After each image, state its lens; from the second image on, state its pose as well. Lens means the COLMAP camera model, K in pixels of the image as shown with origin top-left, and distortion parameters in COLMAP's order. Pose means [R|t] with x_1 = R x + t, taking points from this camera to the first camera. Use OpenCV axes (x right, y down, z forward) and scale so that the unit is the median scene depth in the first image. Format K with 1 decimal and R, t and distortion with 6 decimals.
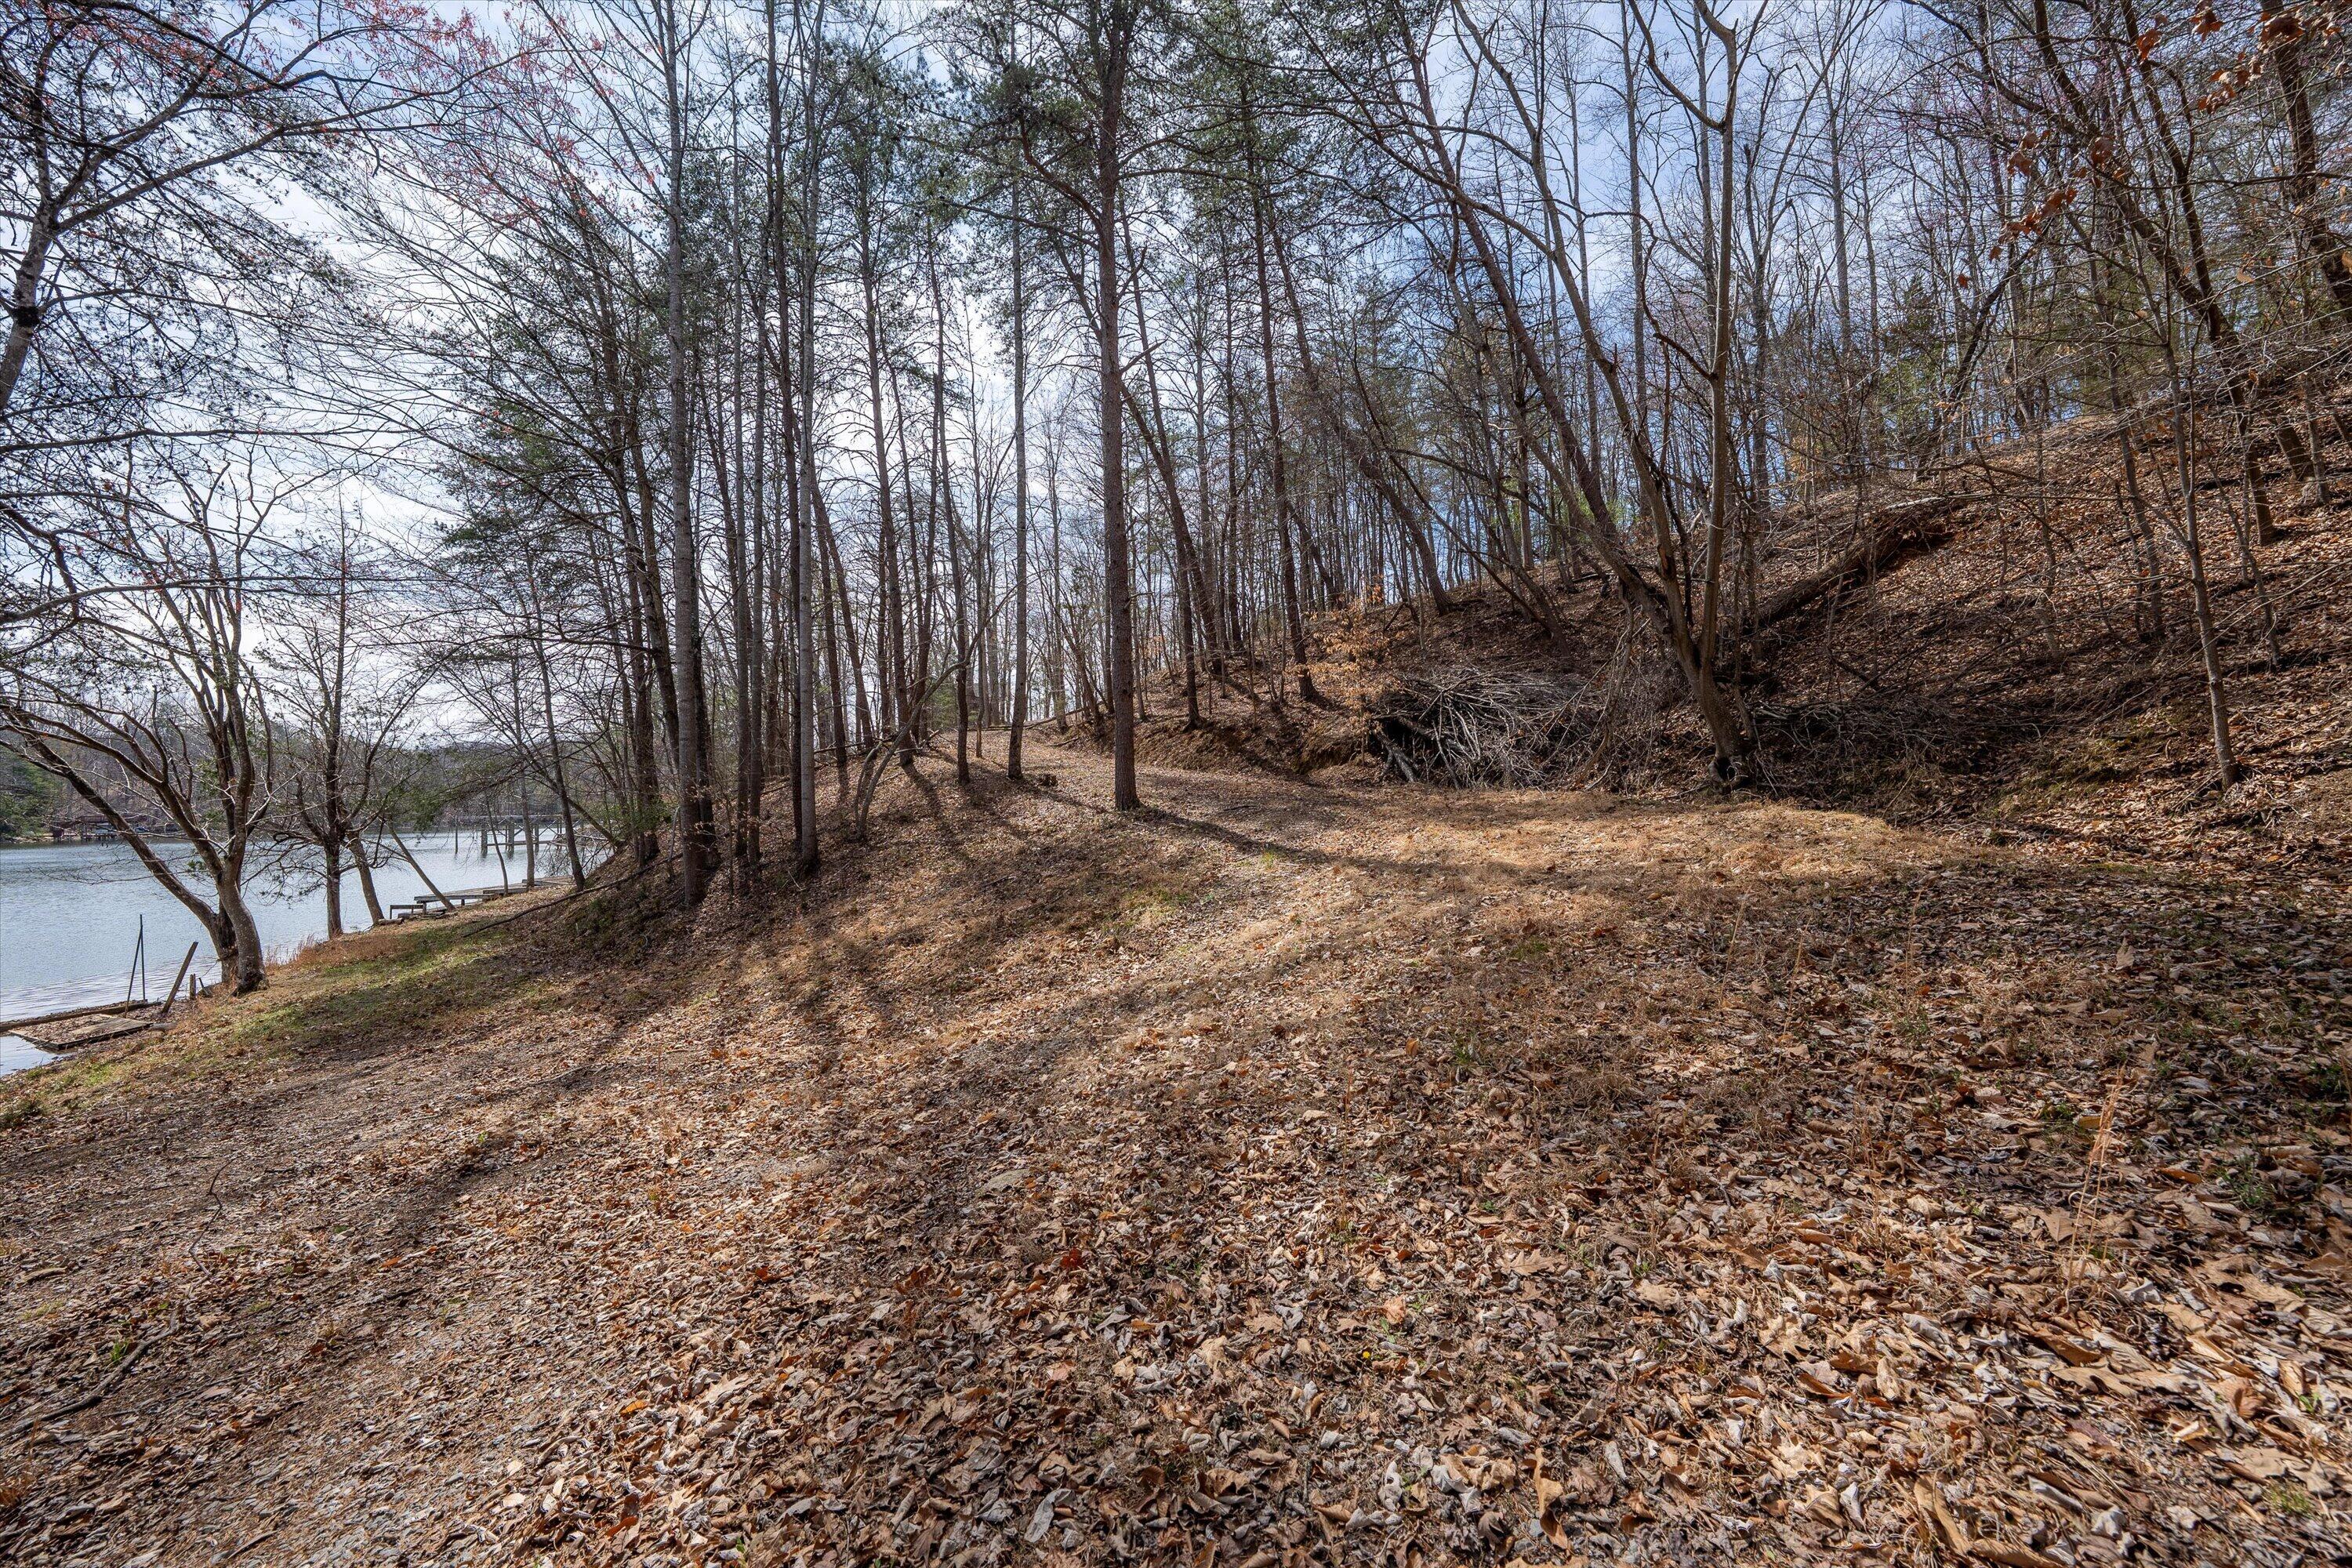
lens RADIAL K [[1397.9, 0, 1176.0], [0, 1397.9, 784.0], [0, 0, 1]] dist [0.022583, 0.002285]
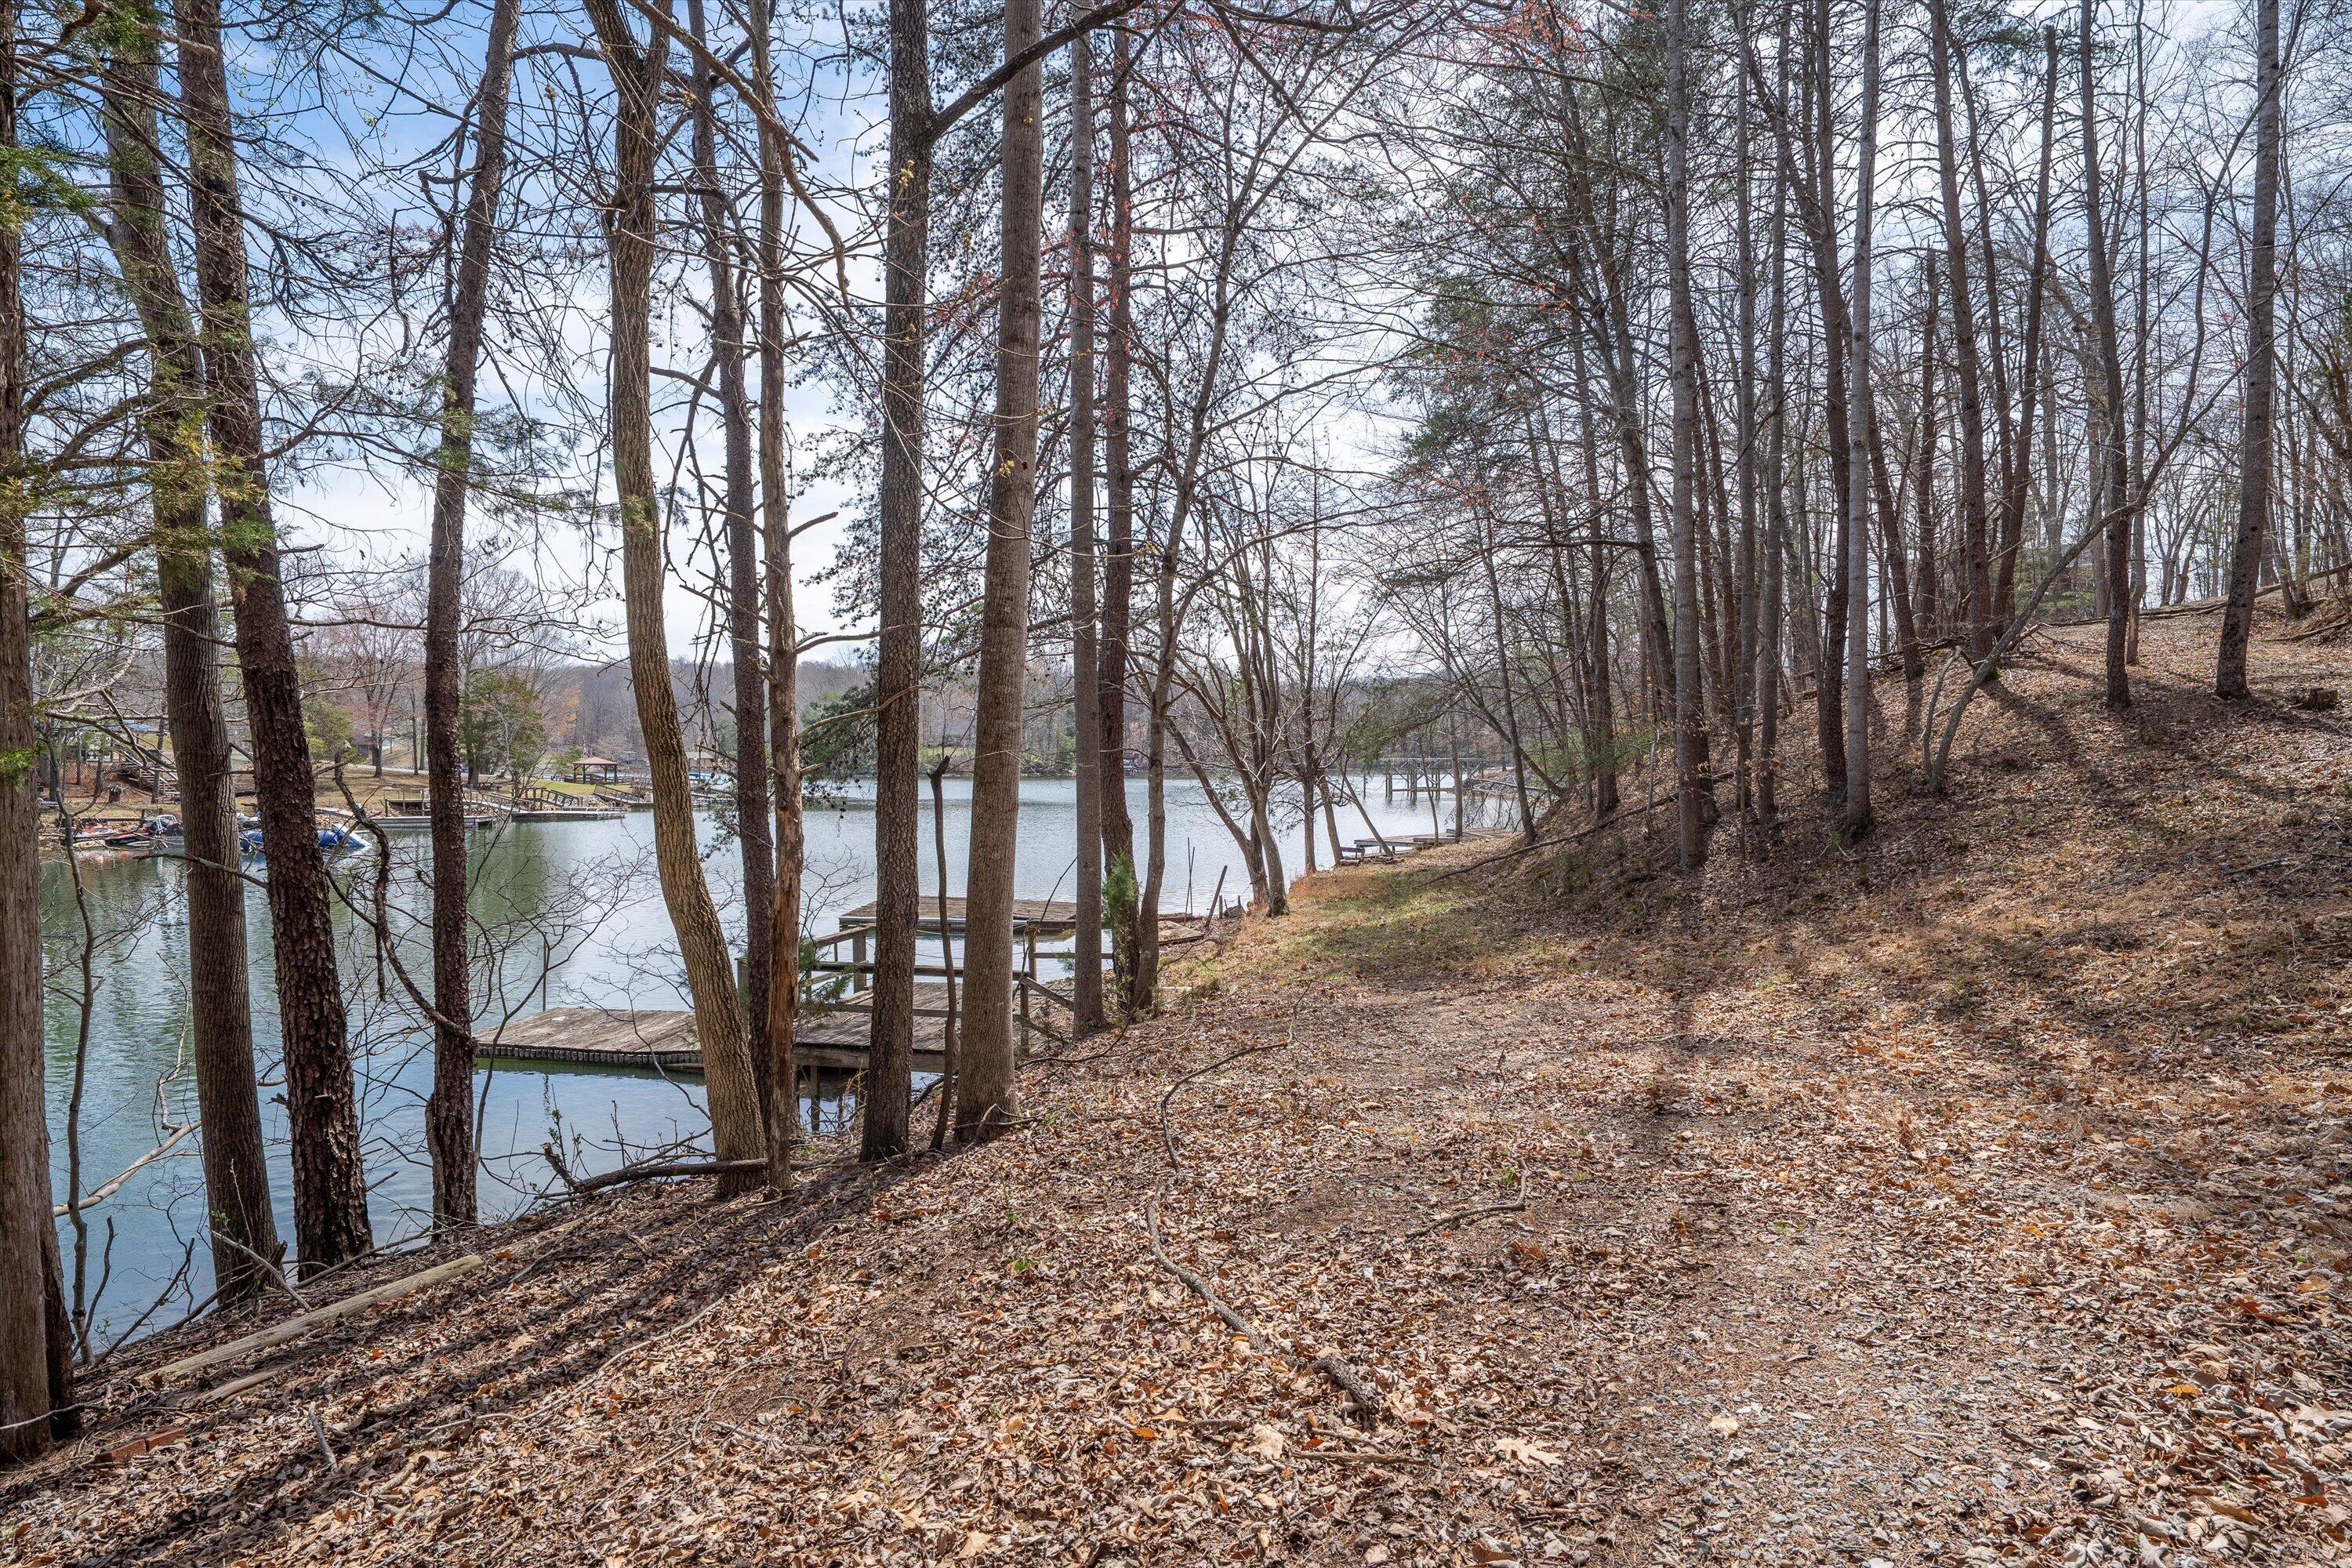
lens RADIAL K [[1397.9, 0, 1176.0], [0, 1397.9, 784.0], [0, 0, 1]] dist [0.022583, 0.002285]
pose [[0.515265, 0.045738, -0.855810, 0.173490], [0.026619, 0.997239, 0.069323, -0.022526], [0.856617, -0.058501, 0.512625, 0.357750]]
